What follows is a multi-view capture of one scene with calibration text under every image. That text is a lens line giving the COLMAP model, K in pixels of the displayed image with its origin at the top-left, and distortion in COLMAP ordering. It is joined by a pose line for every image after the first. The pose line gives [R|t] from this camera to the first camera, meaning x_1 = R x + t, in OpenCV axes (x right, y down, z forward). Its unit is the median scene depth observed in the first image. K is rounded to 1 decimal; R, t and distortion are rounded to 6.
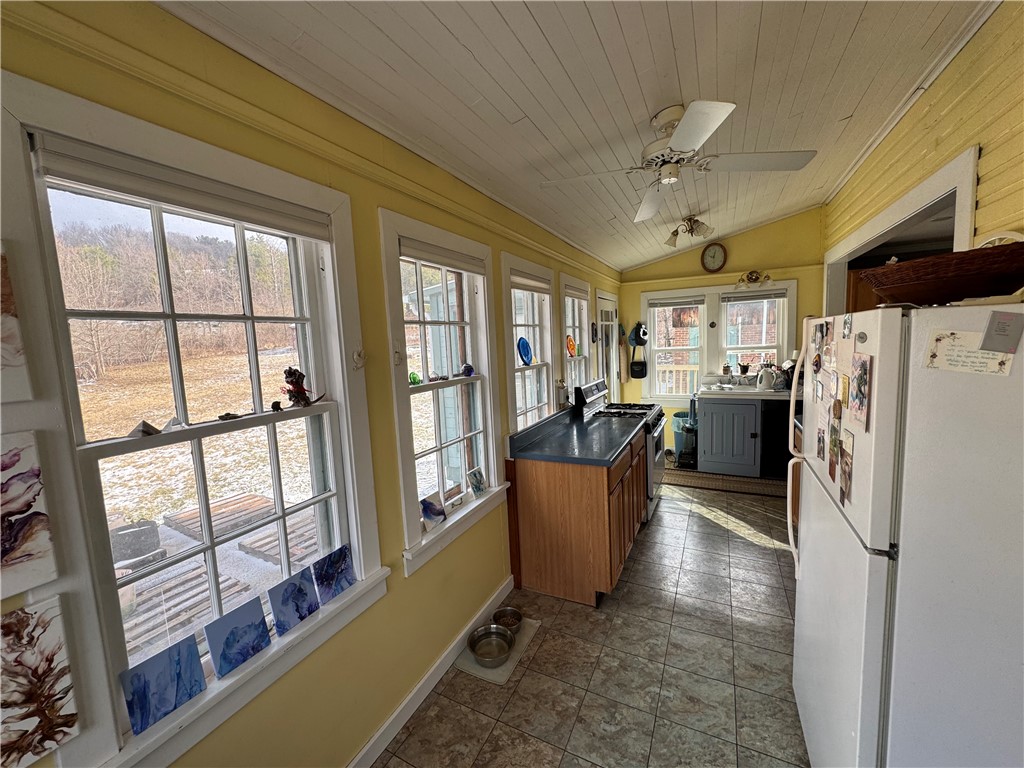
lens RADIAL K [[407.6, 0, 512.0], [0, 407.6, 384.0], [0, 0, 1]] dist [0.000089, -0.000067]
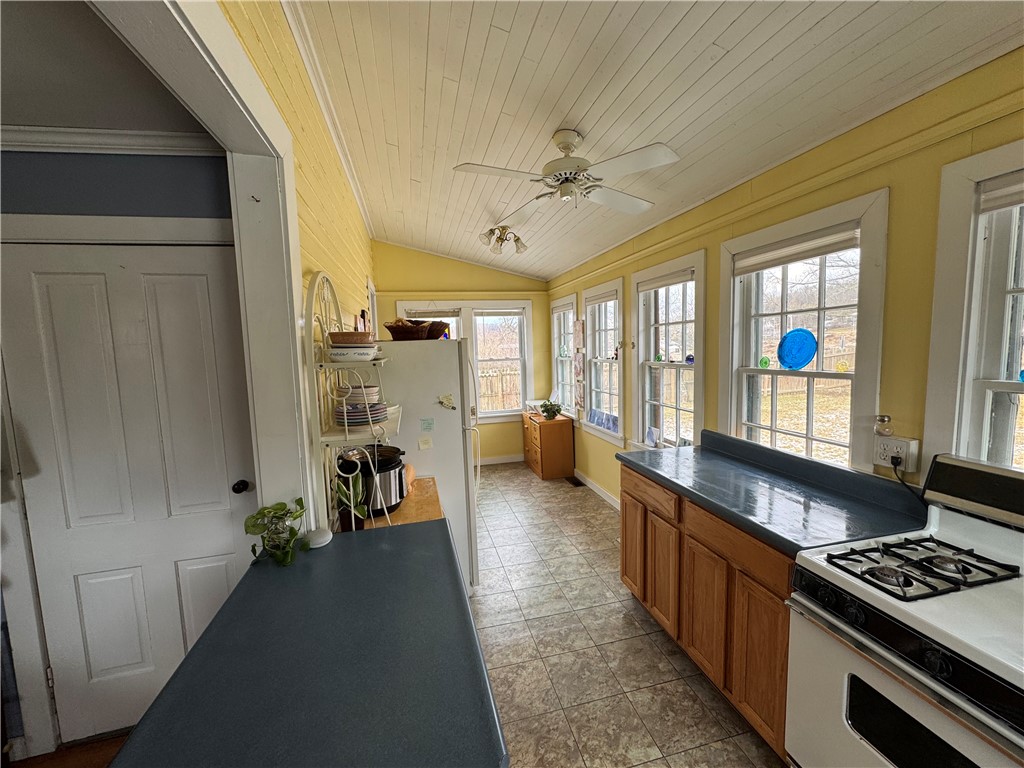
lens RADIAL K [[407.6, 0, 512.0], [0, 407.6, 384.0], [0, 0, 1]] dist [0.000089, -0.000067]
pose [[-0.757398, 0.130573, -0.639765, 1.101019], [-0.006032, 0.978361, 0.206819, -0.209586], [0.652926, 0.160504, -0.740220, 1.559901]]
